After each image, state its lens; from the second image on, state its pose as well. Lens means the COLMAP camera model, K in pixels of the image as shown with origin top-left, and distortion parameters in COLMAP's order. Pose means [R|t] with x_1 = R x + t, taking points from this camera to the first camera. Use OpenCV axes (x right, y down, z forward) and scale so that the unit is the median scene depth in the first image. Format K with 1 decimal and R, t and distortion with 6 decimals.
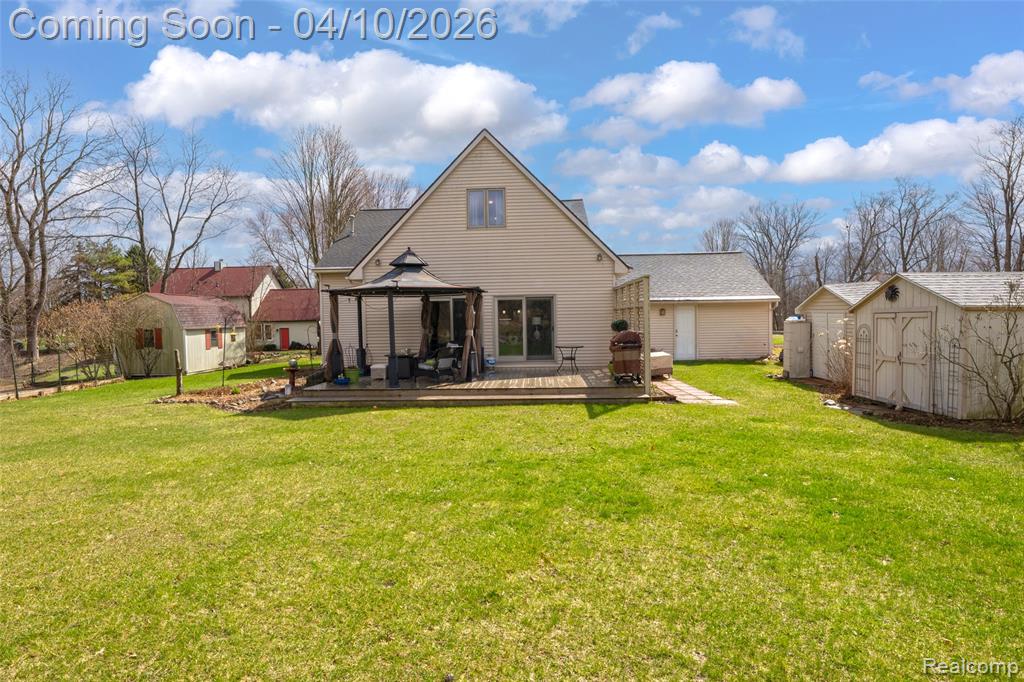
lens RADIAL K [[541.8, 0, 515.6], [0, 541.8, 346.0], [0, 0, 1]] dist [-0.021983, 0.000042]
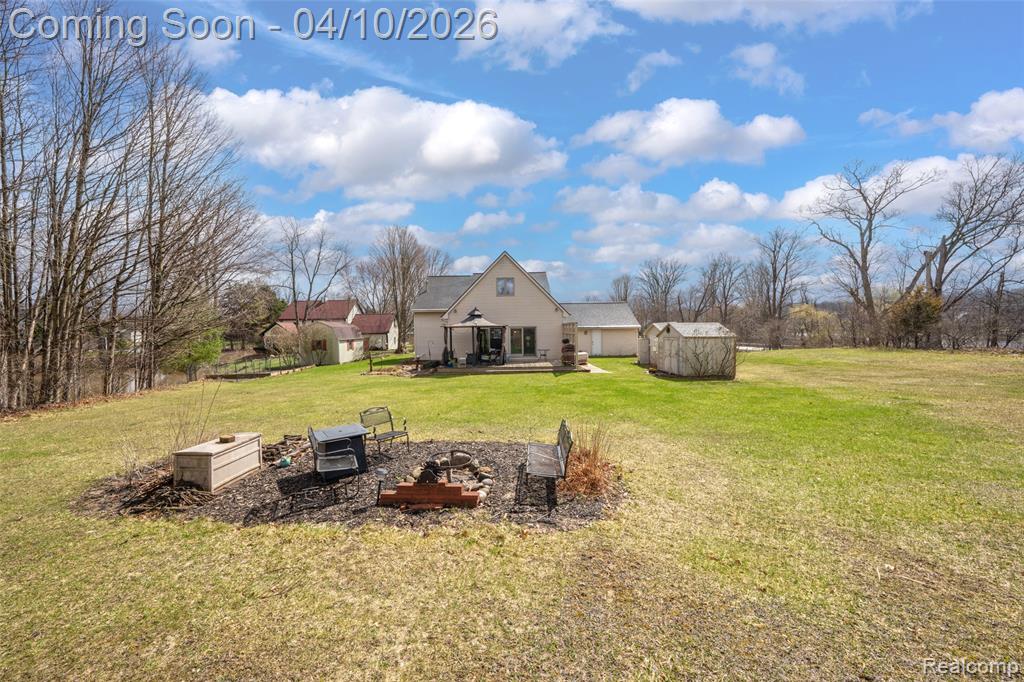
lens RADIAL K [[360.9, 0, 506.1], [0, 360.9, 342.1], [0, 0, 1]] dist [-0.000117, 0.000219]
pose [[0.999586, 0.000091, 0.028774, -0.093875], [0.000317, 0.999900, -0.014171, -0.009446], [-0.028772, 0.014174, 0.999485, -0.473597]]
